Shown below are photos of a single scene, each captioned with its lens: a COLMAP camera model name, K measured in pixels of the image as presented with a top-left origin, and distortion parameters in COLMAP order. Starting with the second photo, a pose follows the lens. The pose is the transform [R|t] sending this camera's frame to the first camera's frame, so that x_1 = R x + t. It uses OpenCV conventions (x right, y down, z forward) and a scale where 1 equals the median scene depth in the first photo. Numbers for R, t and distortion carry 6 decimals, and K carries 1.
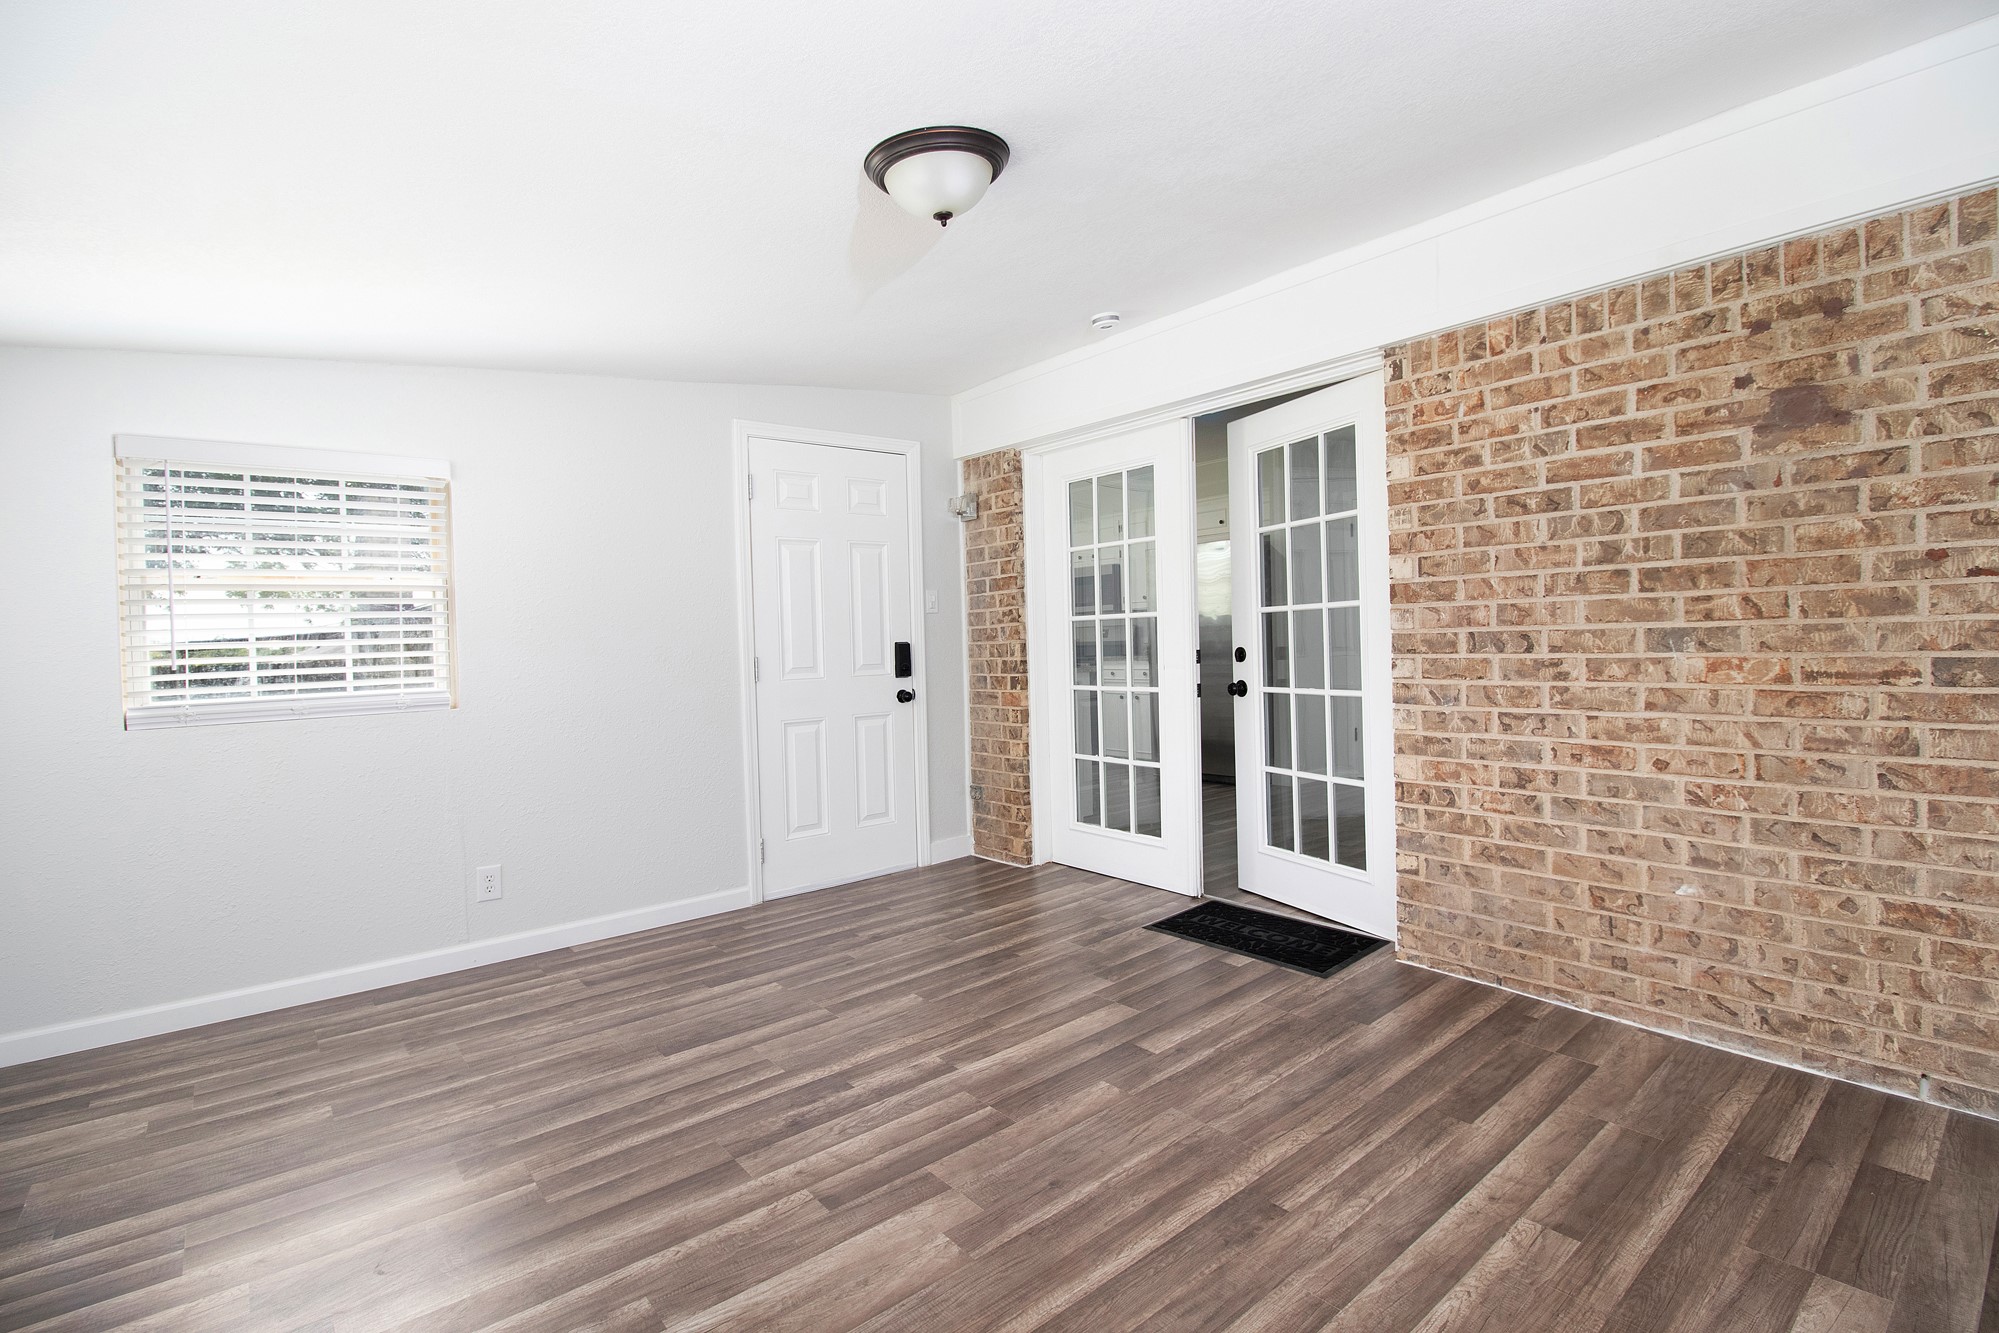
lens RADIAL K [[926.7, 0, 1003.0], [0, 926.7, 666.3], [0, 0, 1]] dist [0.000885, -0.012459]
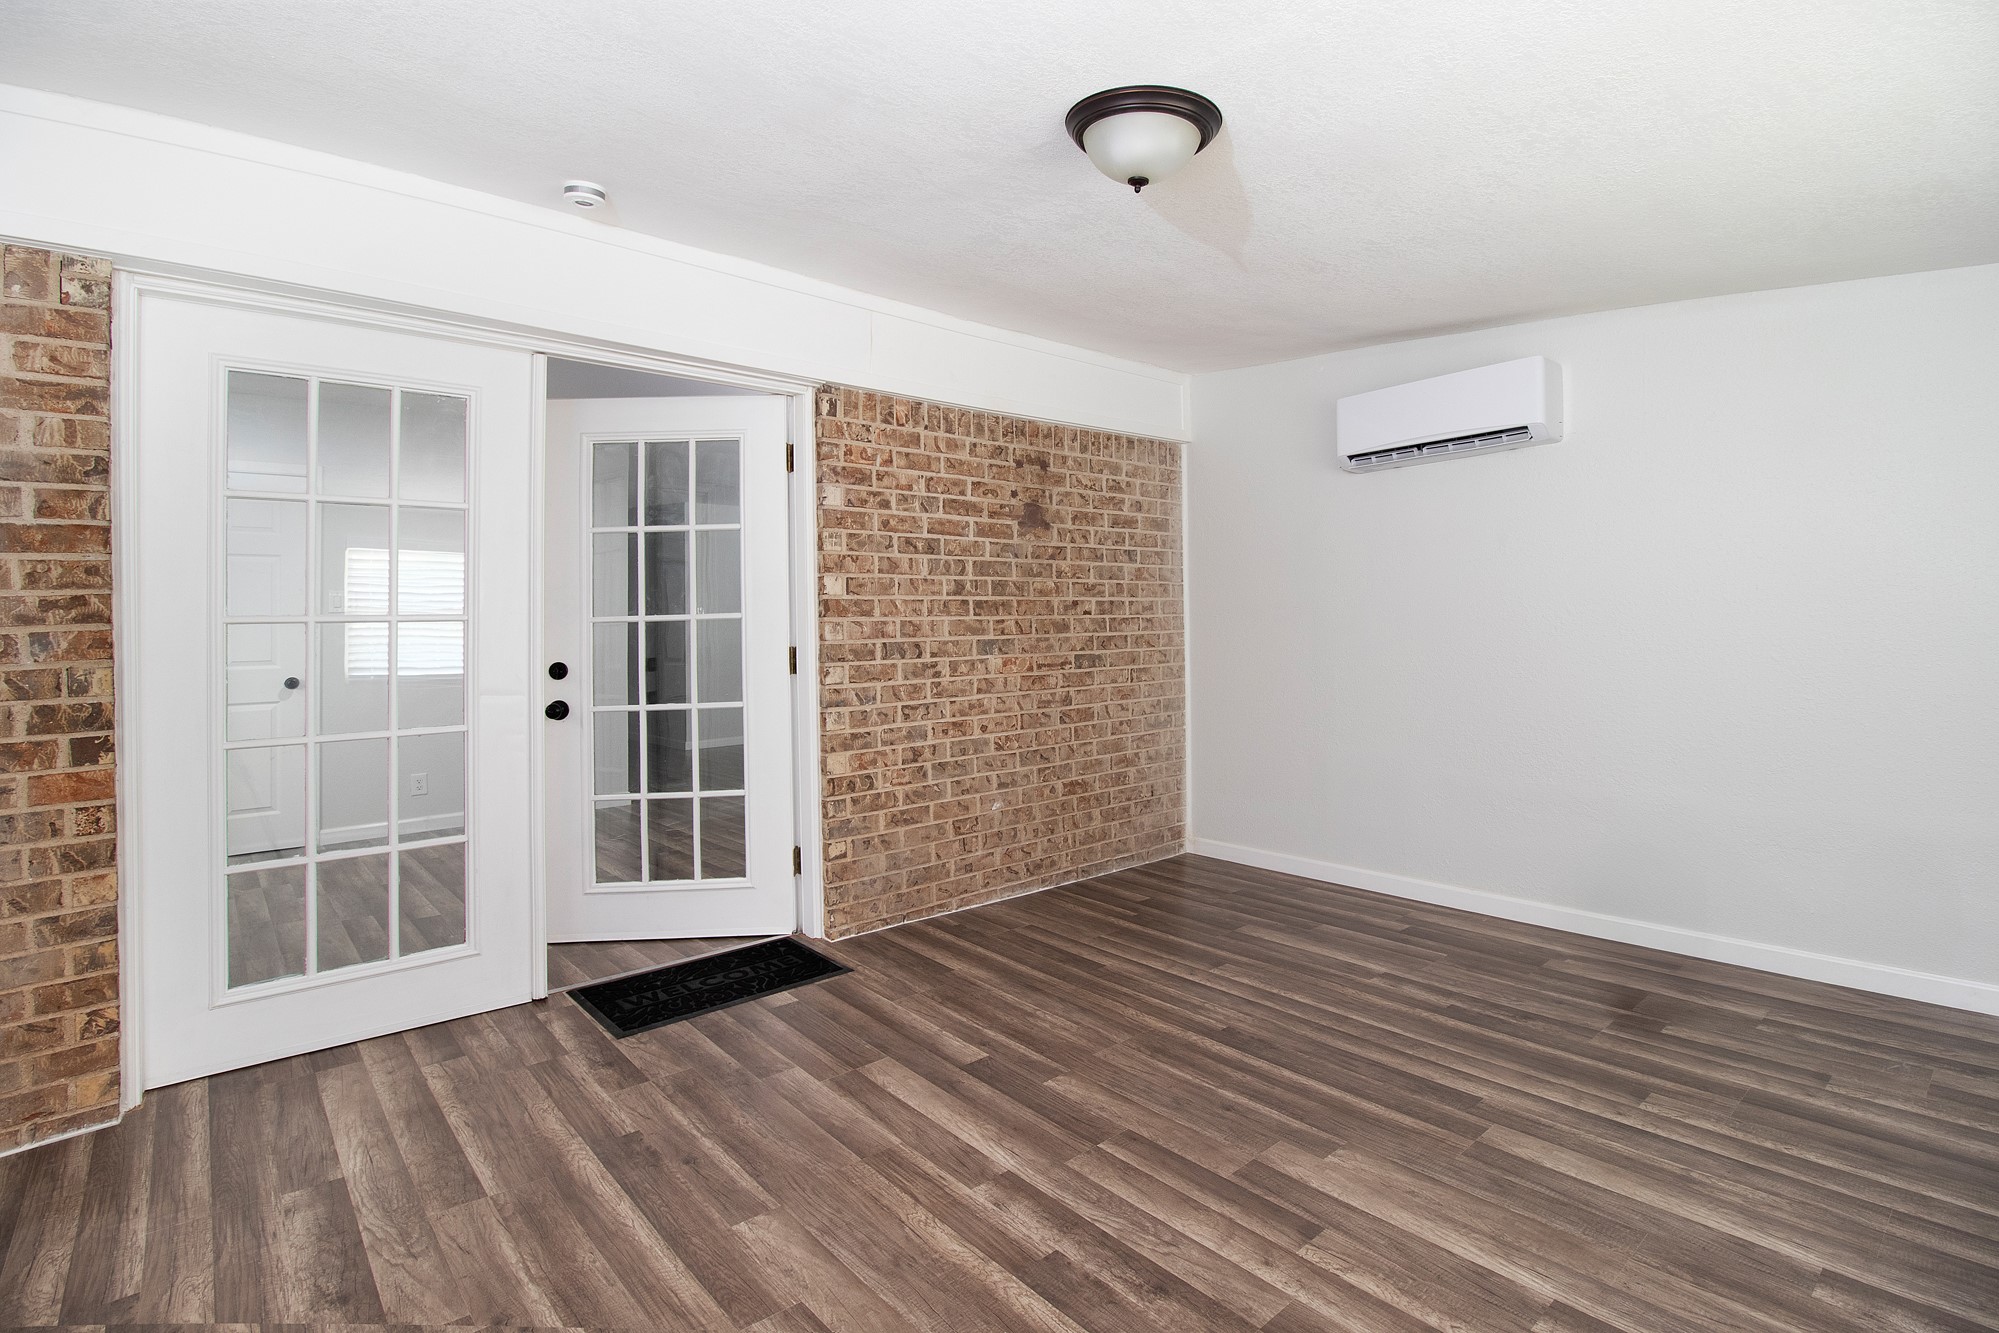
lens RADIAL K [[940.7, 0, 1000.5], [0, 940.7, 669.7], [0, 0, 1]] dist [-0.018613, -0.000054]
pose [[-0.018754, -0.012118, 0.999751, -0.788461], [0.052767, 0.998521, 0.013093, -0.009594], [-0.998431, 0.052999, -0.018087, 0.920602]]
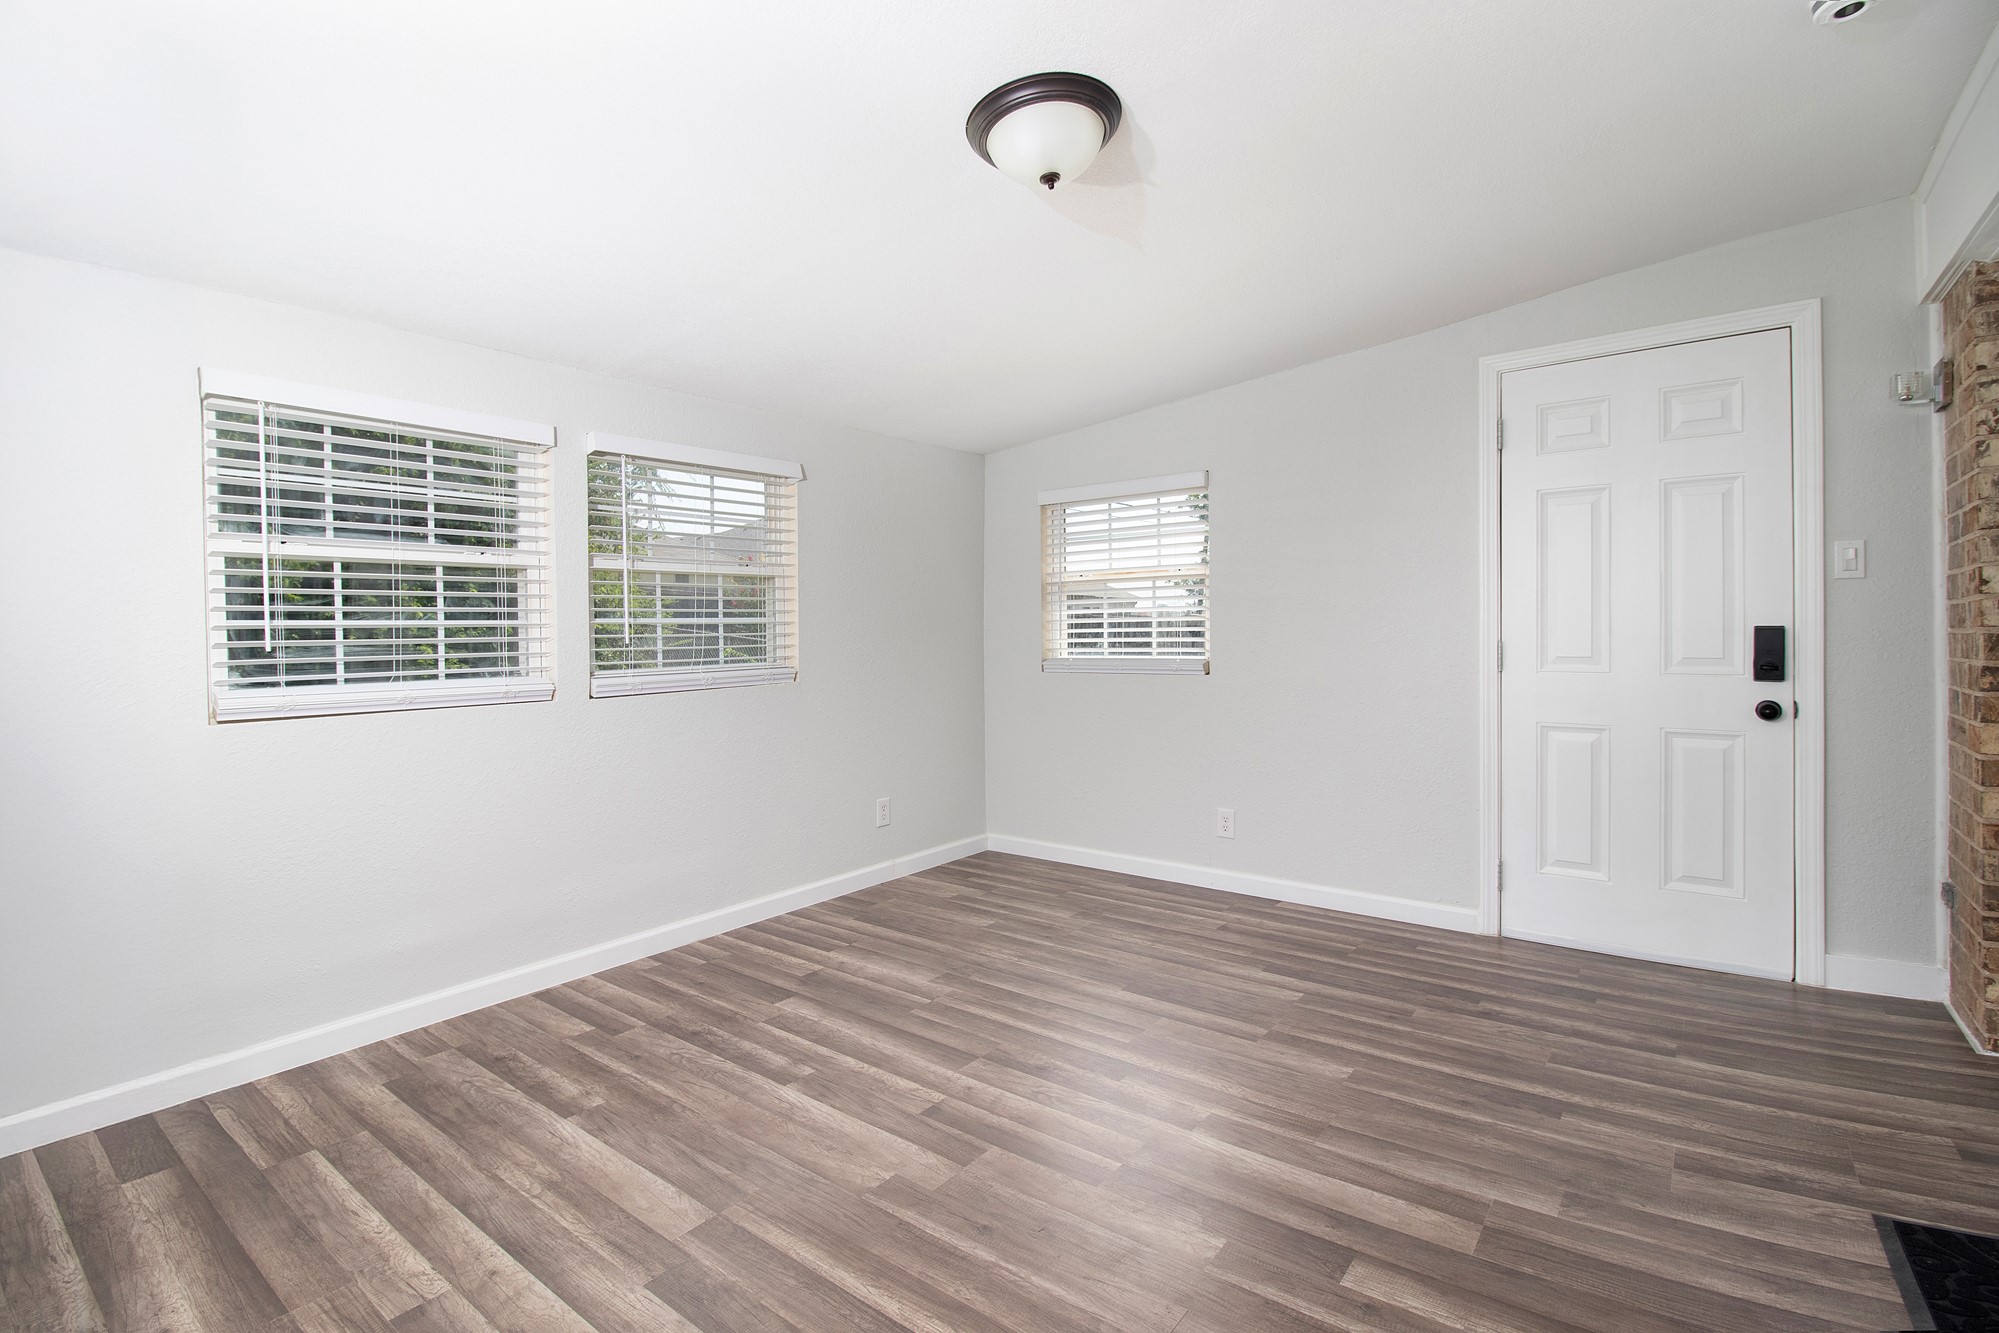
lens RADIAL K [[922.1, 0, 997.9], [0, 922.1, 612.2], [0, 0, 1]] dist [-0.001034, -0.009310]
pose [[0.216743, 0.010369, -0.976174, 0.689647], [-0.023478, 0.999710, 0.005406, -0.046774], [0.975946, 0.021746, 0.216923, 0.577118]]
